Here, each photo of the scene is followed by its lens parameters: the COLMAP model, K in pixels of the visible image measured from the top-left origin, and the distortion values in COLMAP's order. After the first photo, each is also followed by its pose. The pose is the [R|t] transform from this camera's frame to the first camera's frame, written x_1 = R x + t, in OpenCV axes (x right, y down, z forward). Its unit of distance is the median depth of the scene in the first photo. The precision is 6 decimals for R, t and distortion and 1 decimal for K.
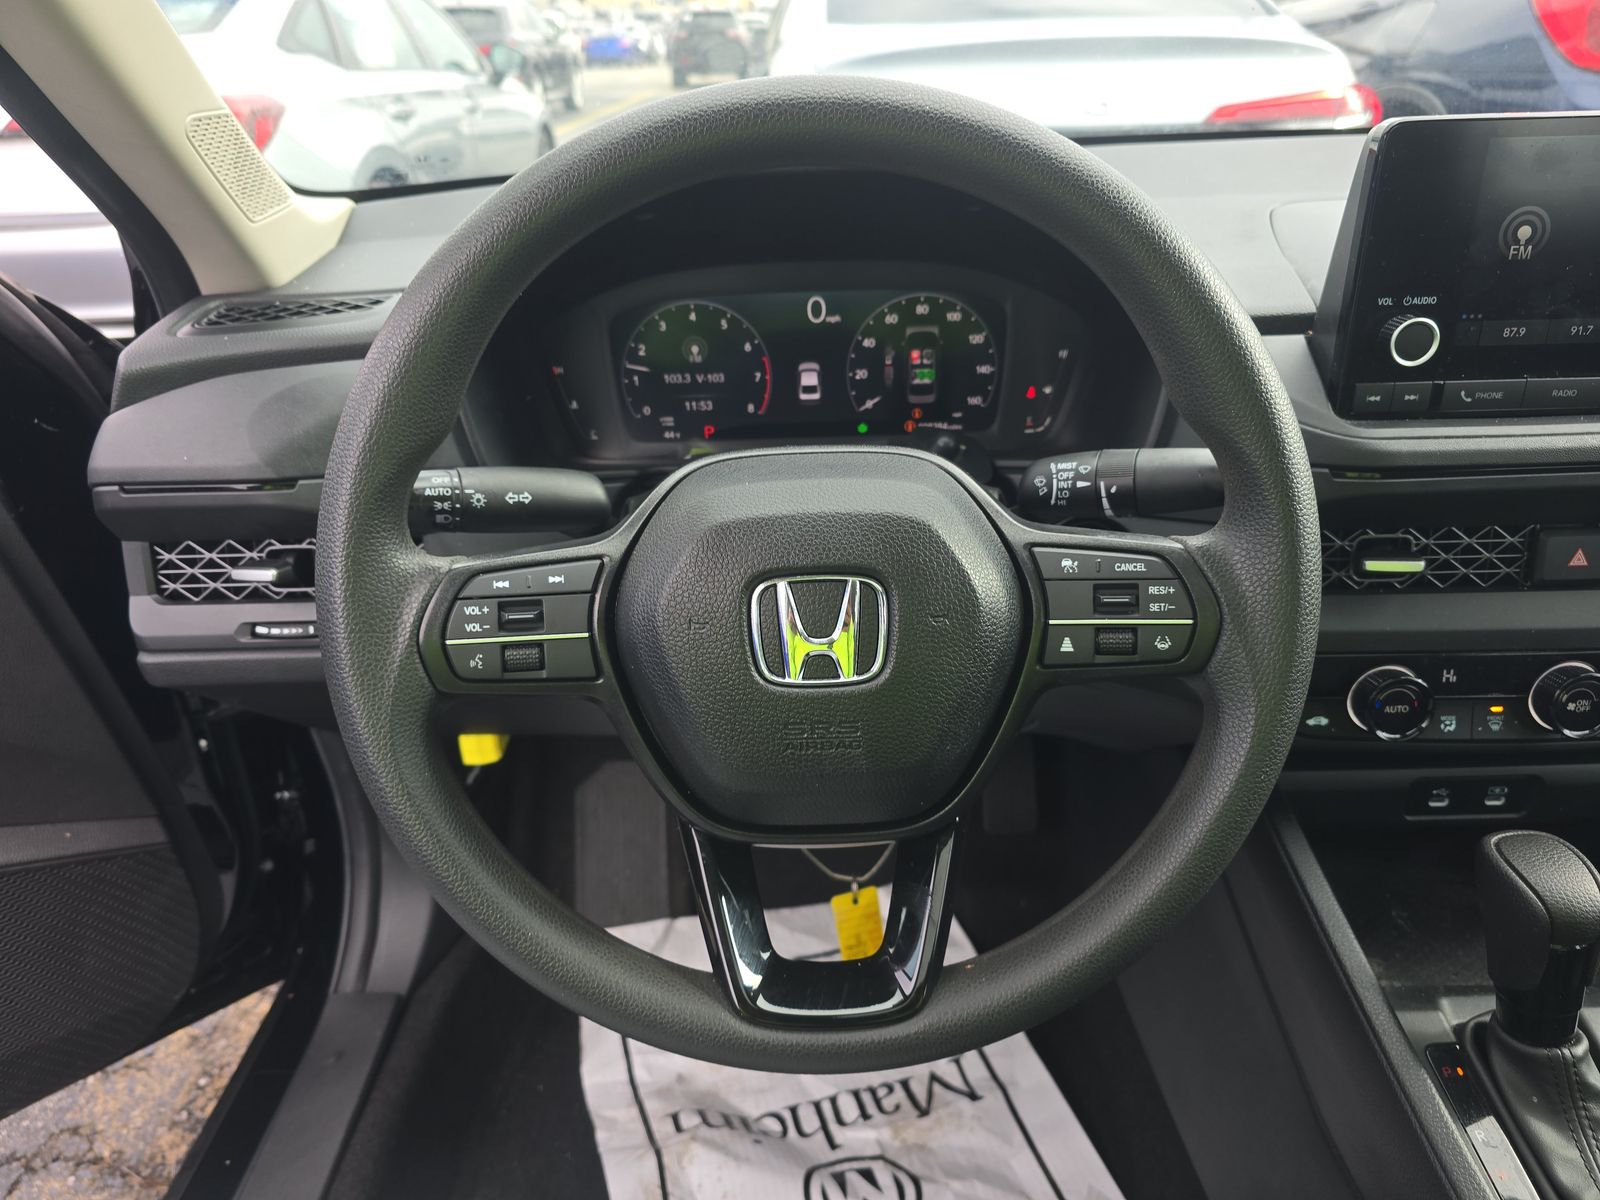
lens RADIAL K [[1077.5, 0, 800.0], [0, 1077.5, 600.0], [0, 0, 1]] dist [0.042657, -0.038108]
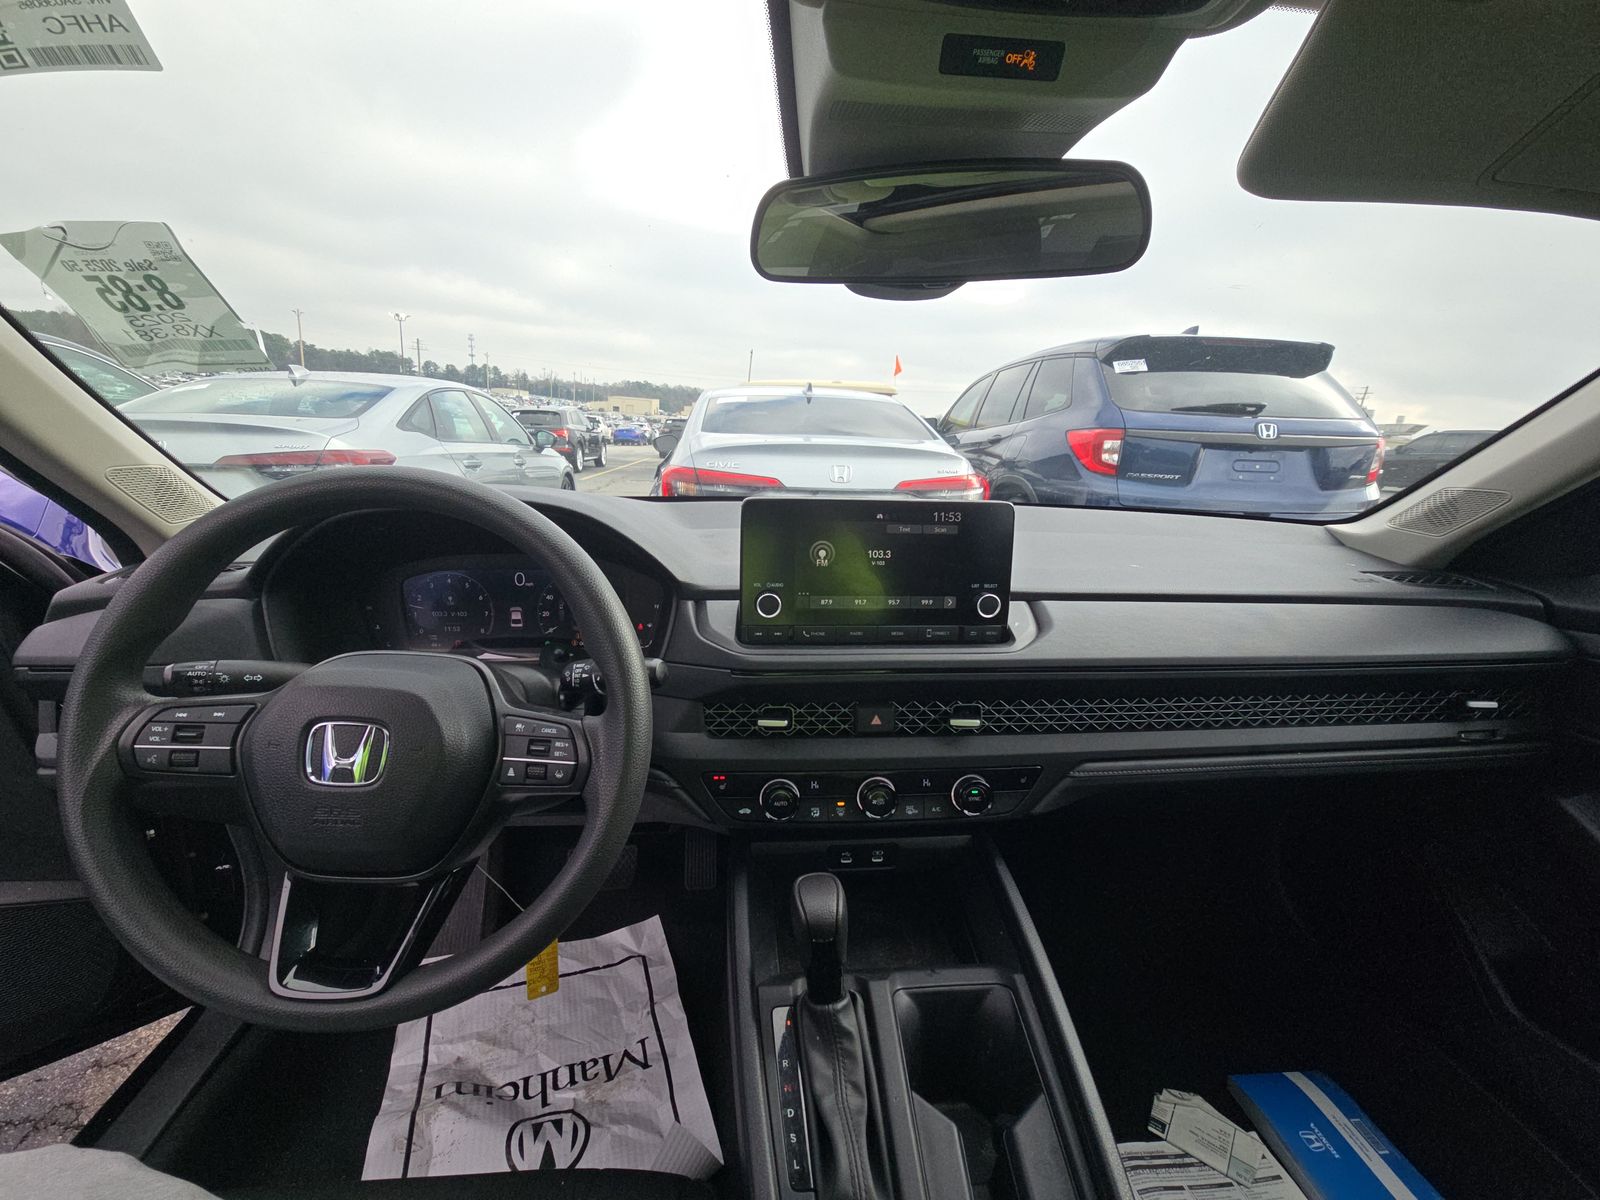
lens RADIAL K [[641.8, 0, 798.1], [0, 641.8, 611.5], [0, 0, 1]] dist [0.001209, 0.000171]
pose [[0.995668, 0.026076, 0.089254, 0.378392], [-0.006873, 0.977886, -0.209026, 0.008680], [-0.092731, 0.207507, 0.973828, -0.086783]]
